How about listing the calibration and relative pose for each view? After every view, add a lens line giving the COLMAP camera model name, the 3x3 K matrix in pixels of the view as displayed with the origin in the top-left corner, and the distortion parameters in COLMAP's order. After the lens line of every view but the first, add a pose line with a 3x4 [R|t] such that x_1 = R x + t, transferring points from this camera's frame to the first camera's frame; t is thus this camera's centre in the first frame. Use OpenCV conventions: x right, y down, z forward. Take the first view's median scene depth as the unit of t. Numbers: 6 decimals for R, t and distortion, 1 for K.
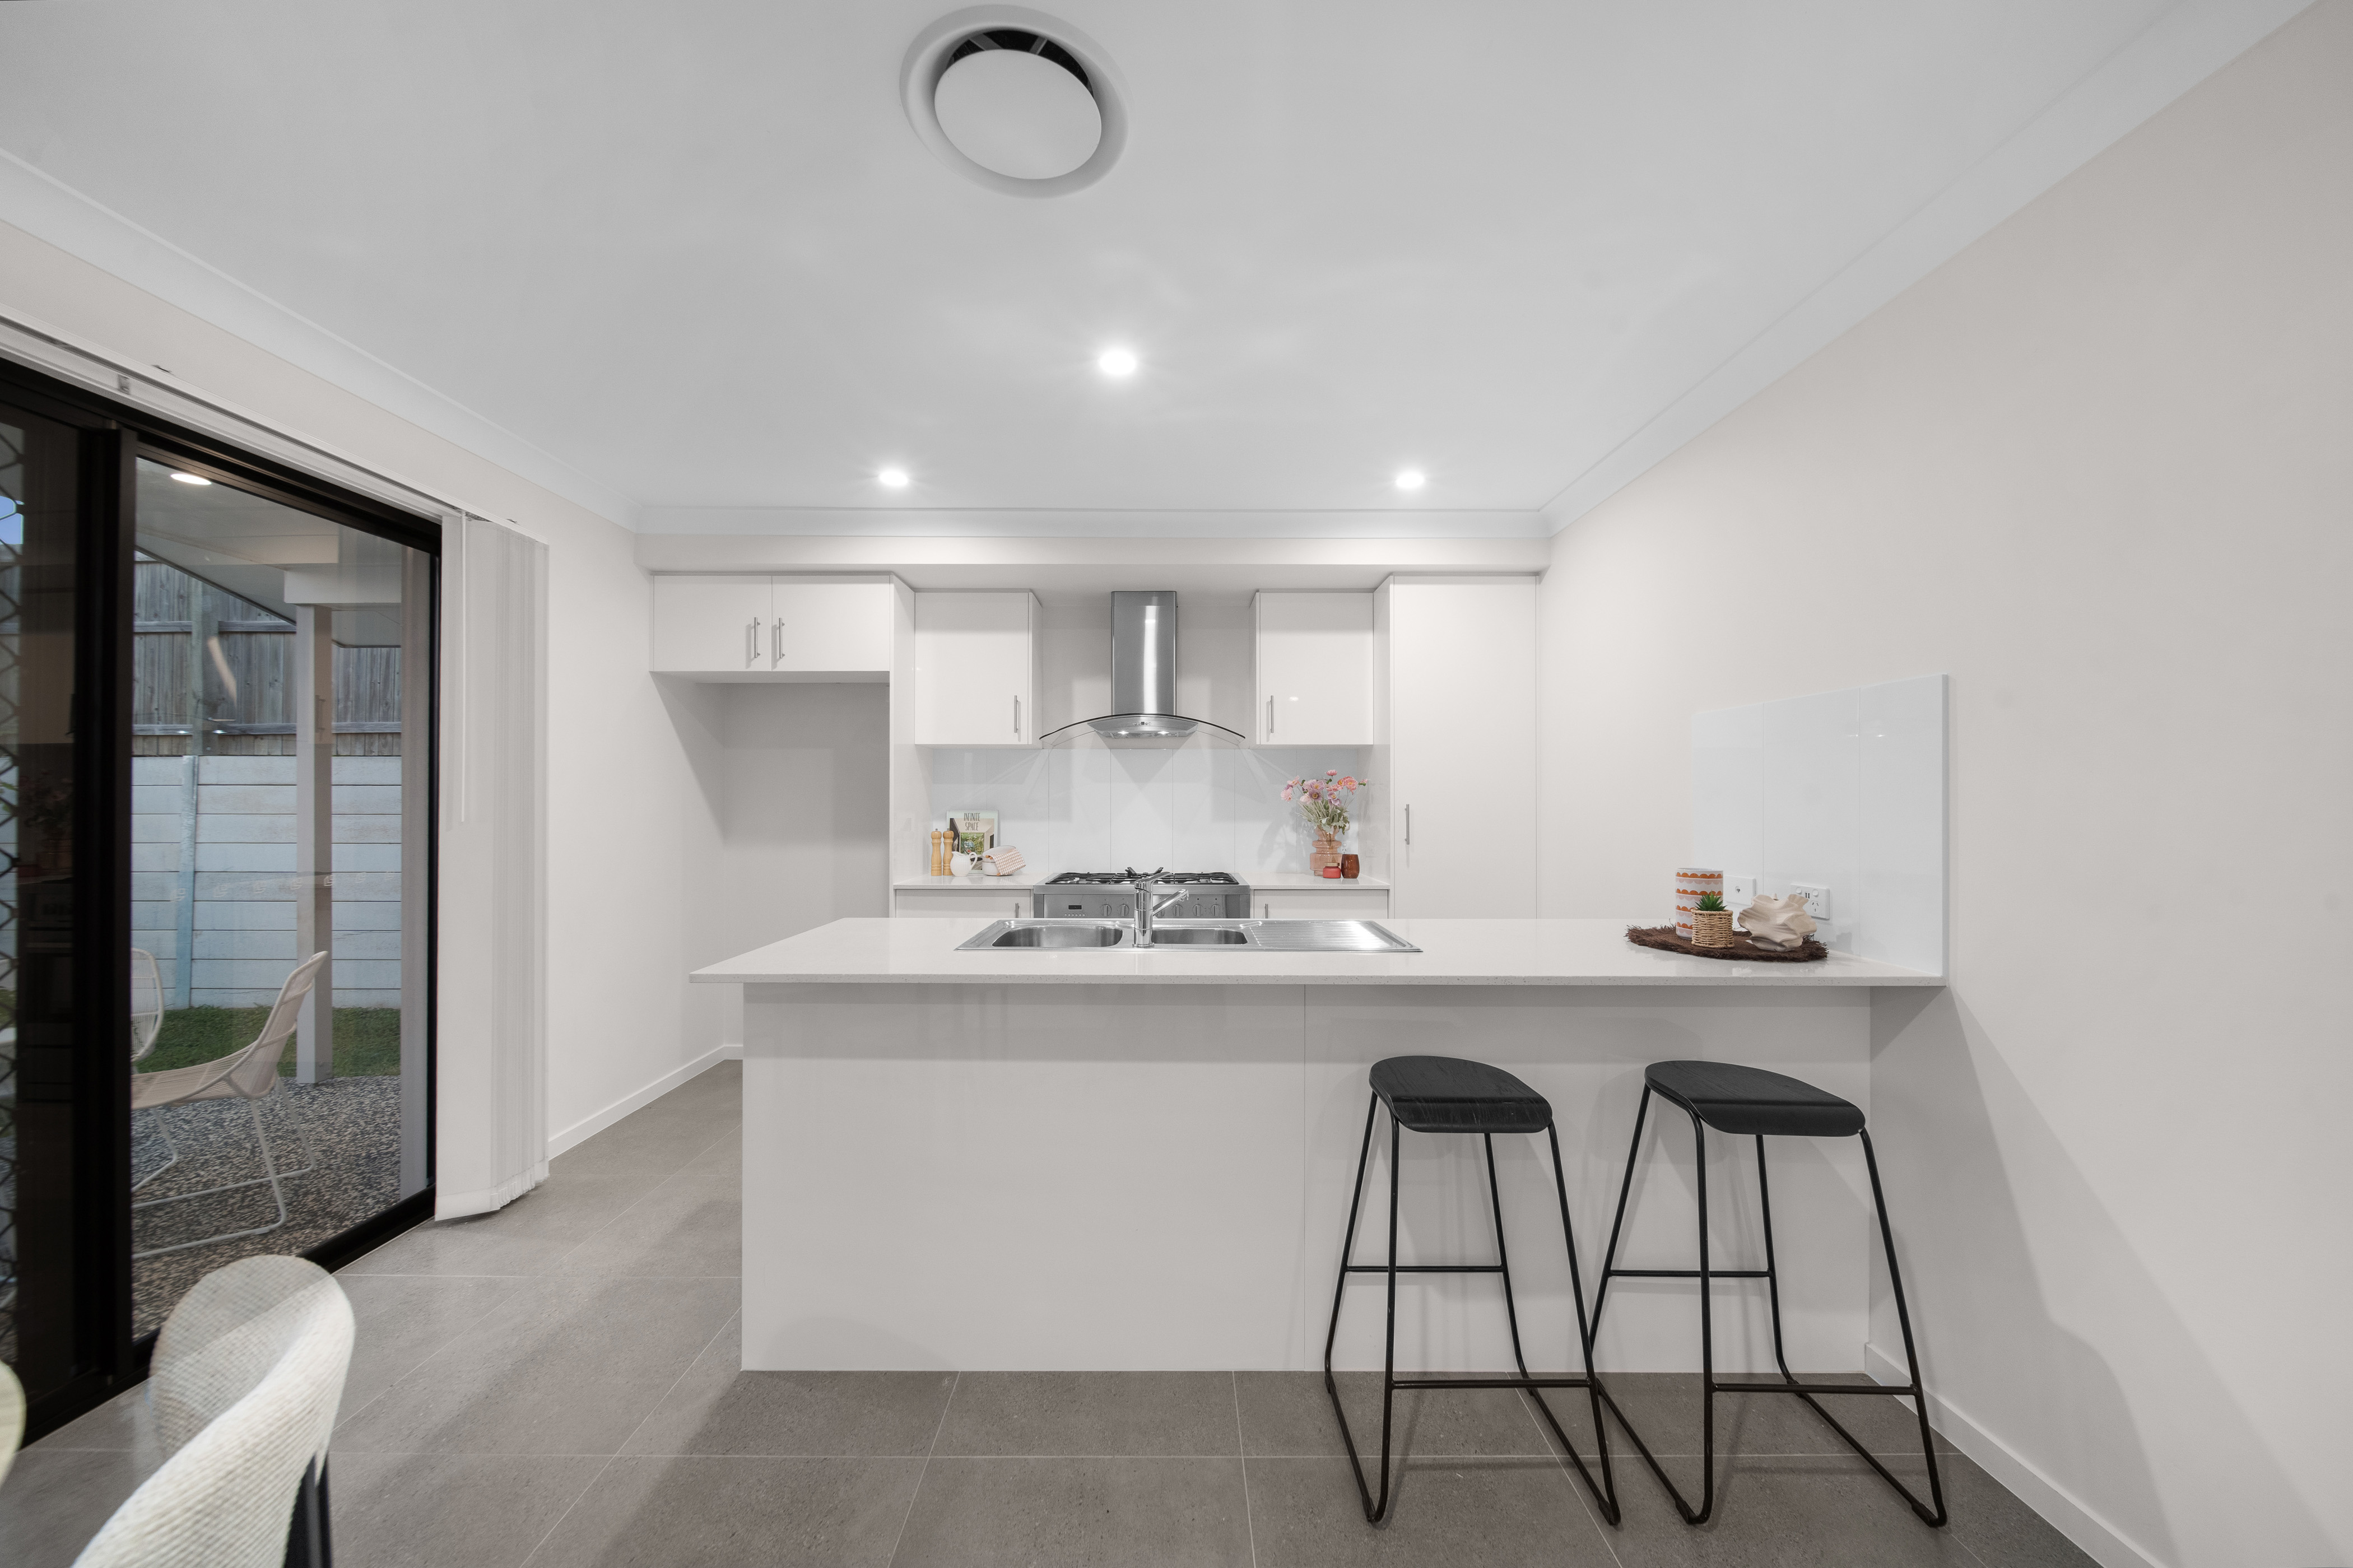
lens RADIAL K [[832.9, 0, 1173.2], [0, 832.9, 794.5], [0, 0, 1]] dist [-0.002641, -0.000251]
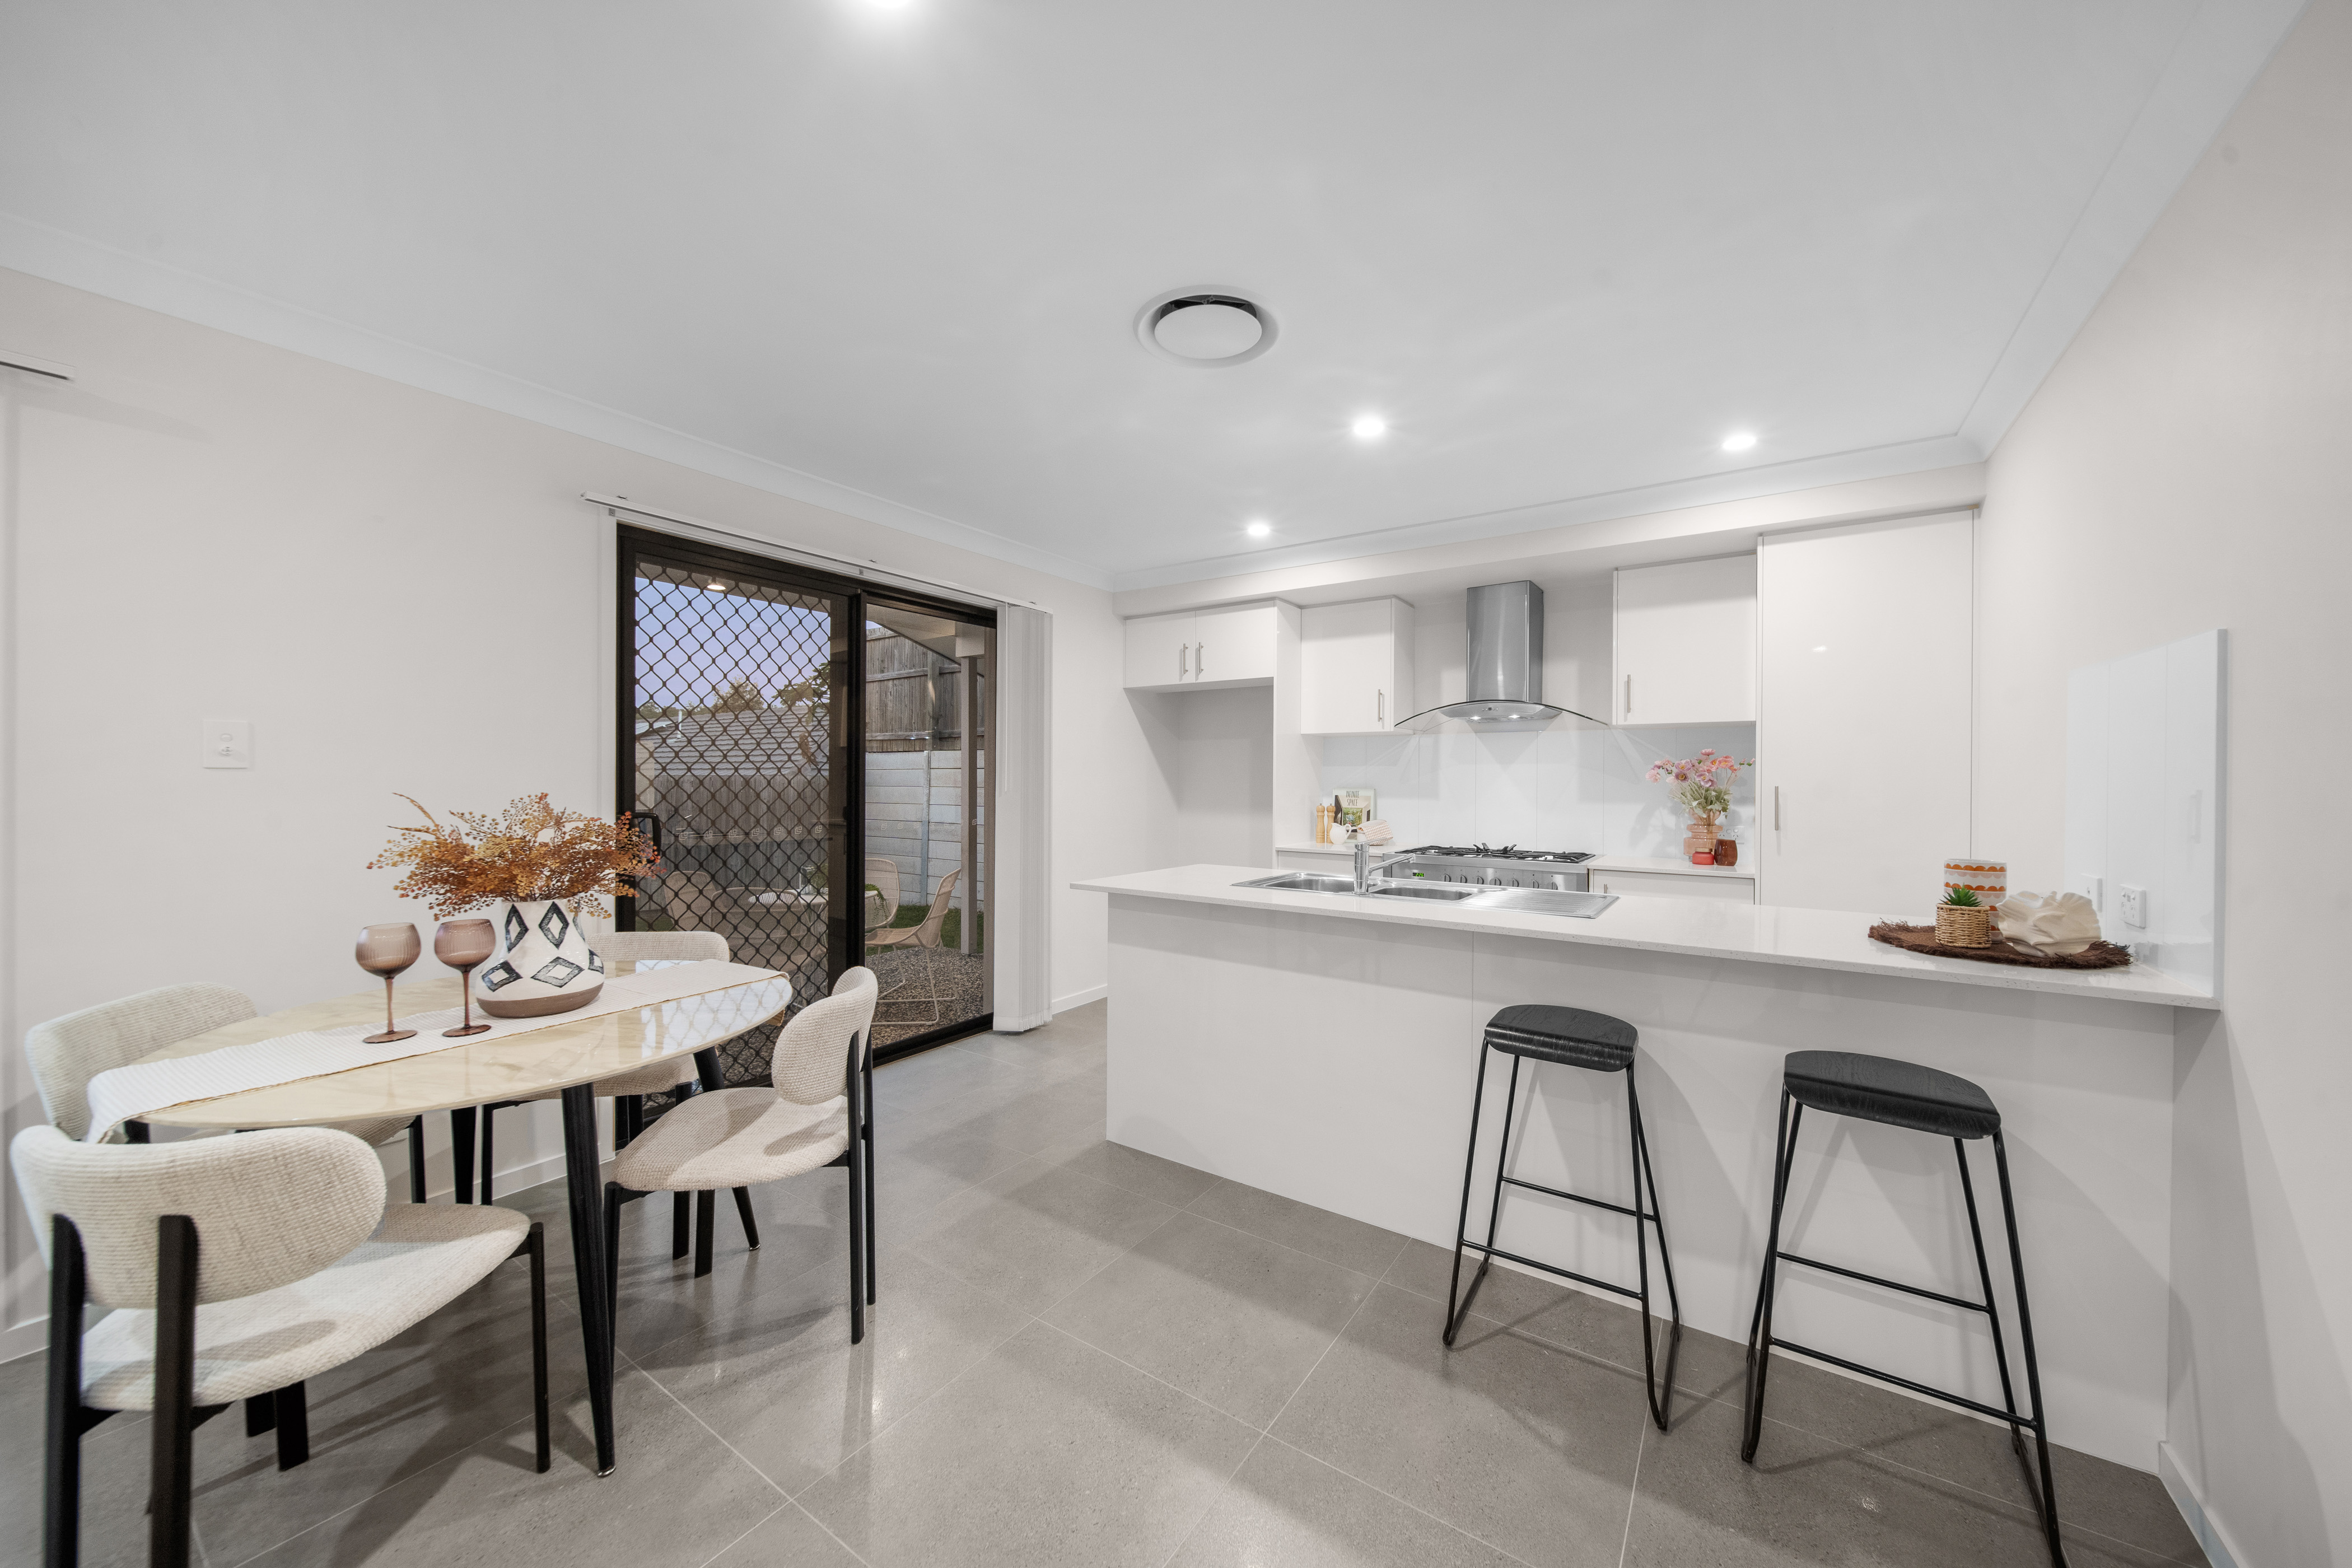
lens RADIAL K [[822.4, 0, 1180.0], [0, 822.4, 778.4], [0, 0, 1]] dist [-0.001527, -0.000097]
pose [[0.828211, 0.003430, -0.560406, 0.236612], [-0.001311, 0.999990, 0.004182, 0.000218], [0.560415, -0.002729, 0.828207, -0.106736]]
